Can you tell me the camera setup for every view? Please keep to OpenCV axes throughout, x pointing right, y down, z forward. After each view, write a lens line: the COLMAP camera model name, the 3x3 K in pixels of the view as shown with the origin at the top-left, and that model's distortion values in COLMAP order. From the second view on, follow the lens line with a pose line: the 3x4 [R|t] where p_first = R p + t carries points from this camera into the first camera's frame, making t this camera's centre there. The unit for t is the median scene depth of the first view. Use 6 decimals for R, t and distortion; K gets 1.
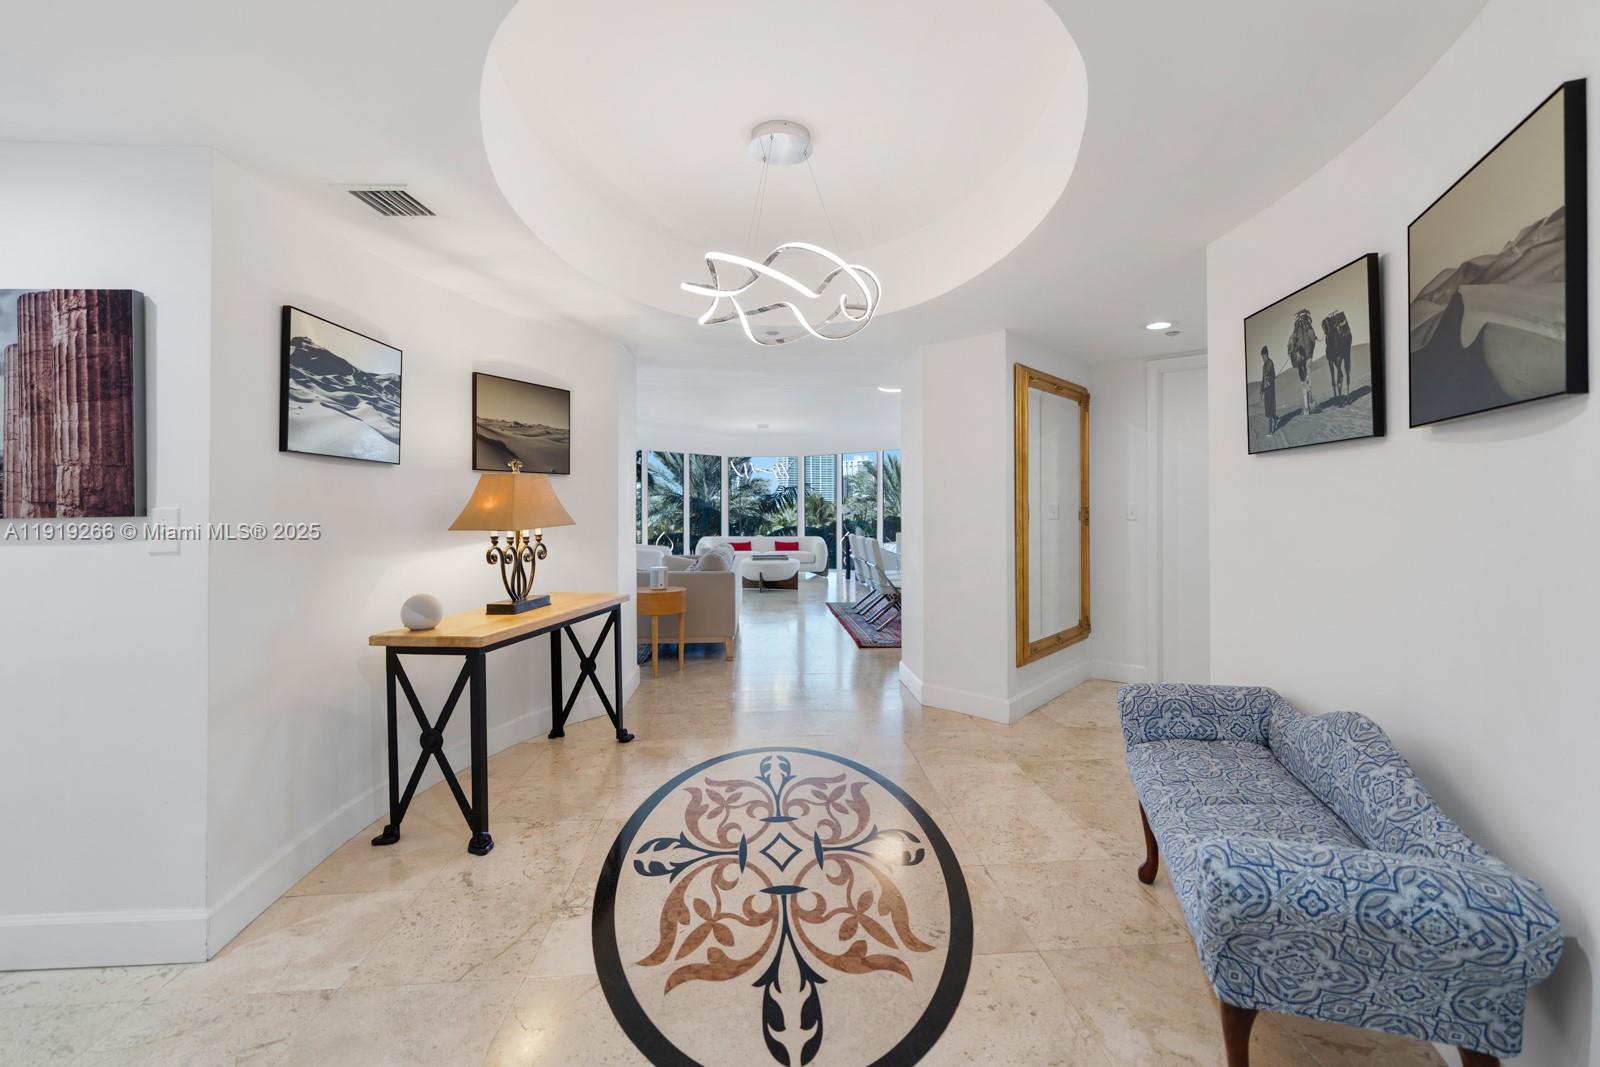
lens RADIAL K [[682.0, 0, 809.0], [0, 682.0, 511.0], [0, 0, 1]] dist [-0.004412, 0.001103]
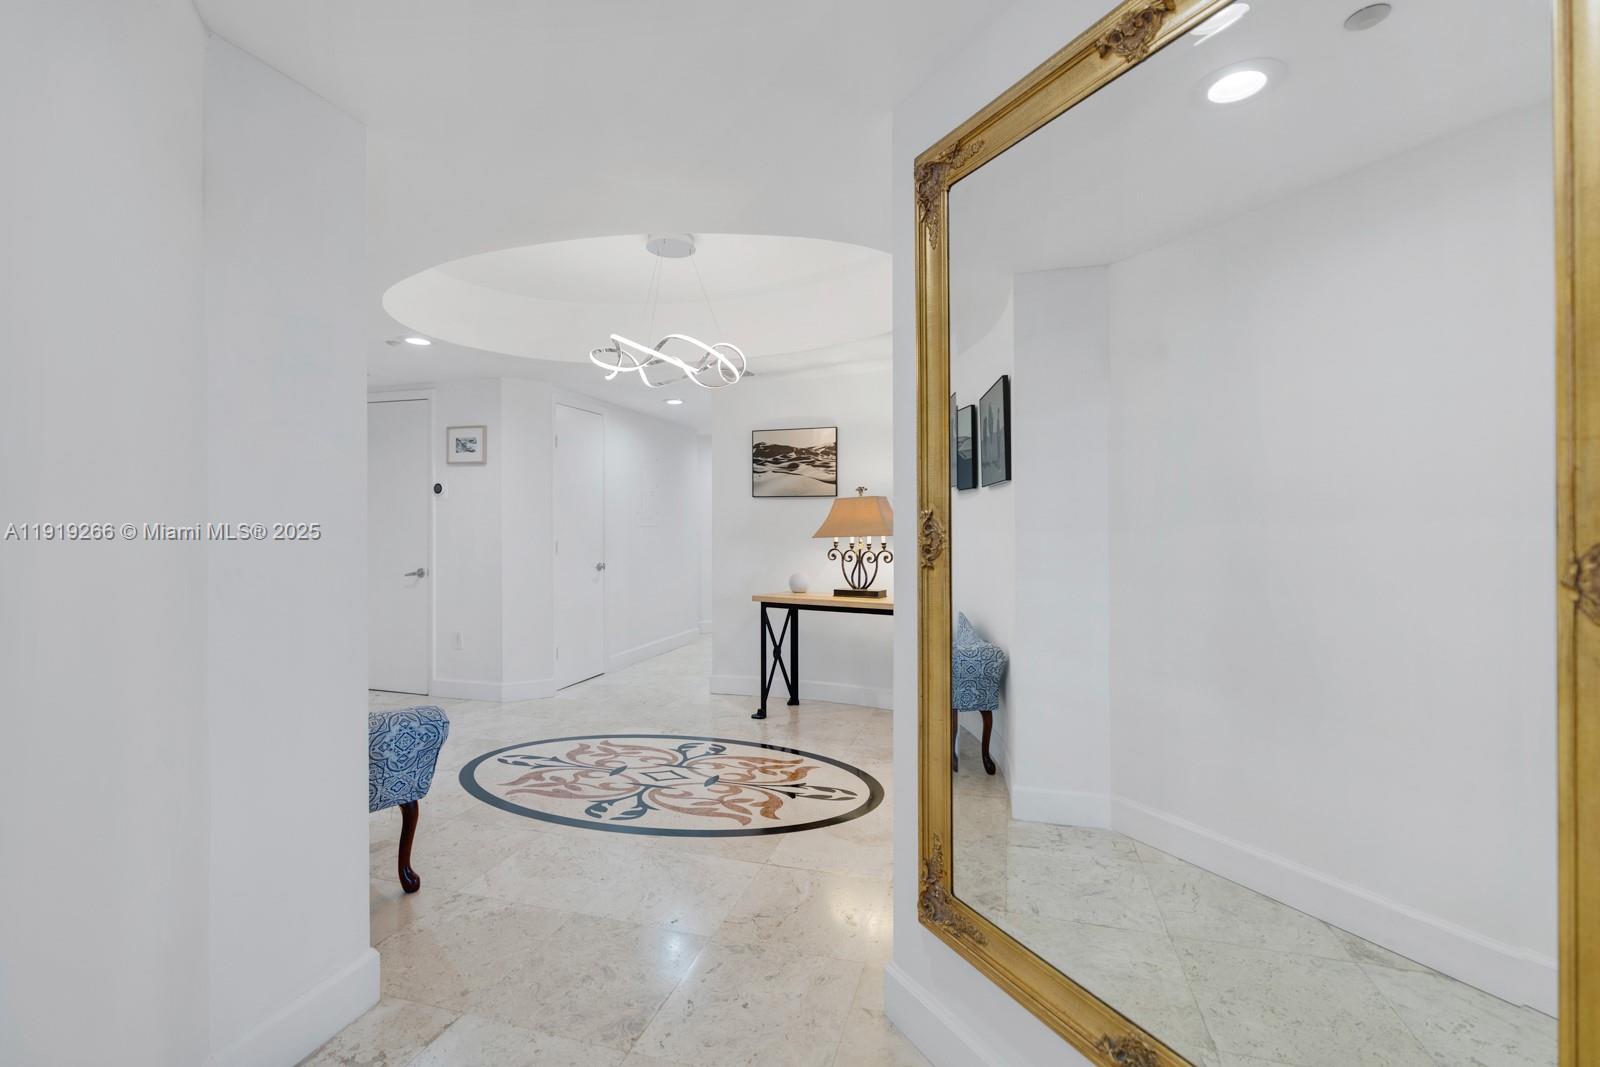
lens RADIAL K [[682.0, 0, 799.6], [0, 682.0, 525.9], [0, 0, 1]] dist [-0.004412, 0.001103]
pose [[-0.350986, 0.000187, -0.936381, 1.085707], [-0.002371, 0.999997, 0.001089, 0.003004], [0.936378, 0.002602, -0.350984, 1.658965]]
